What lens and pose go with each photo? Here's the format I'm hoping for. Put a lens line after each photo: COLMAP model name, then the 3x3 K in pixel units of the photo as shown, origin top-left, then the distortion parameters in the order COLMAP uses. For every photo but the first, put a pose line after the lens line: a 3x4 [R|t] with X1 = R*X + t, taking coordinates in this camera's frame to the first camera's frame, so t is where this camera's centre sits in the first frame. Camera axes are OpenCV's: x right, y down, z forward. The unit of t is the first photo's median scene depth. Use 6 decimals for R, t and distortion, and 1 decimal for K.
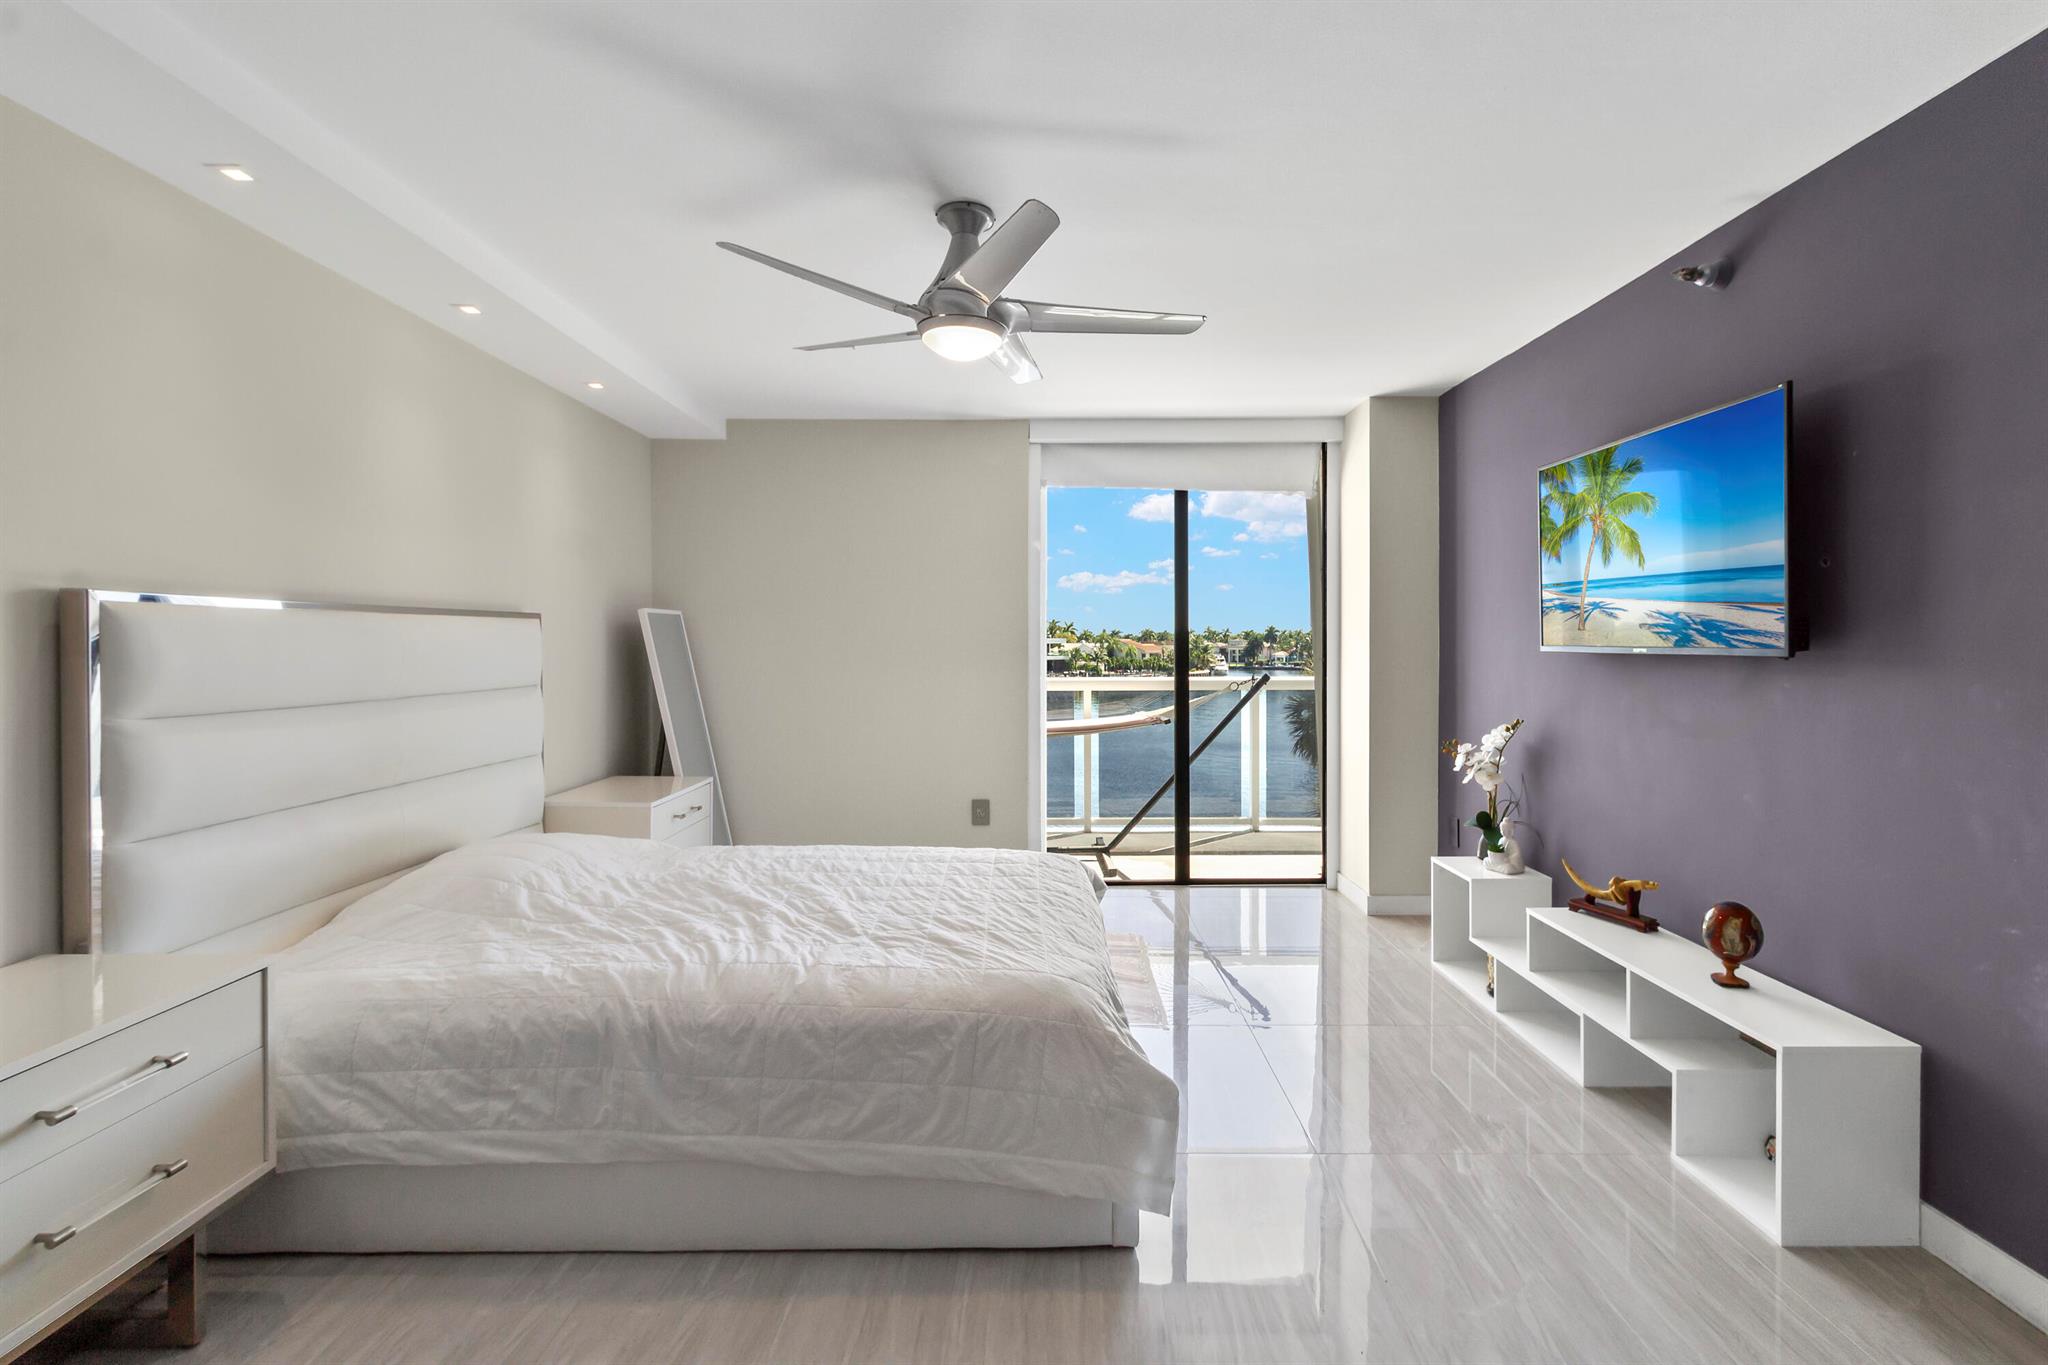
lens RADIAL K [[942.0, 0, 1042.0], [0, 942.0, 651.7], [0, 0, 1]] dist [-0.002161, -0.000426]
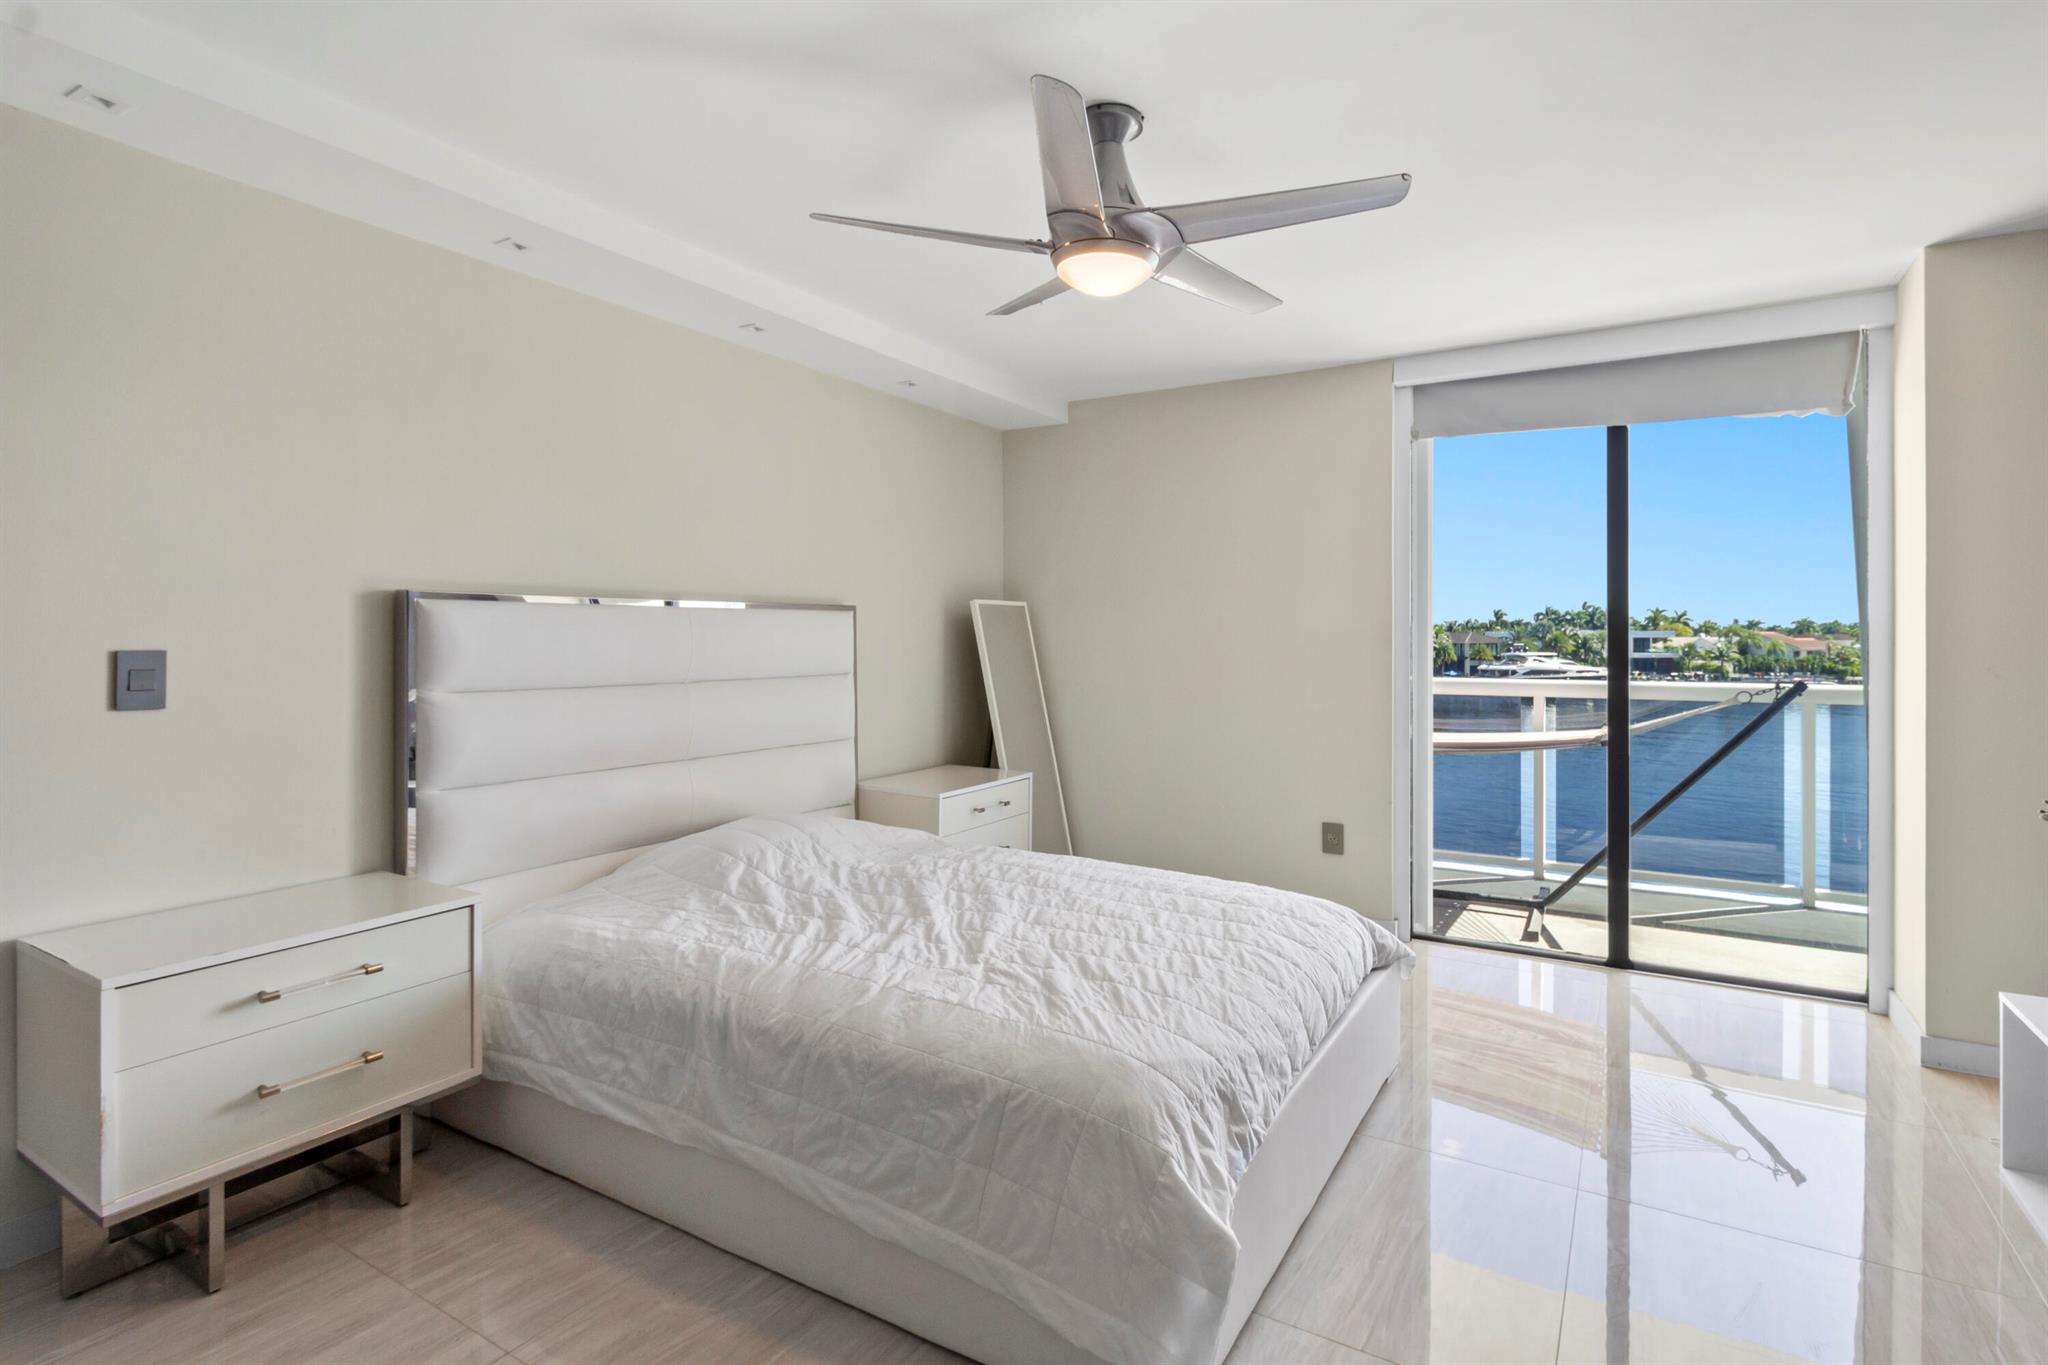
lens RADIAL K [[997.9, 0, 1041.0], [0, 997.9, 639.4], [0, 0, 1]] dist [-0.004529, -0.000077]
pose [[0.855289, 0.003414, -0.518140, 0.386655], [-0.006528, 0.999970, -0.004187, 0.000813], [0.518110, 0.006963, 0.855286, 0.256453]]
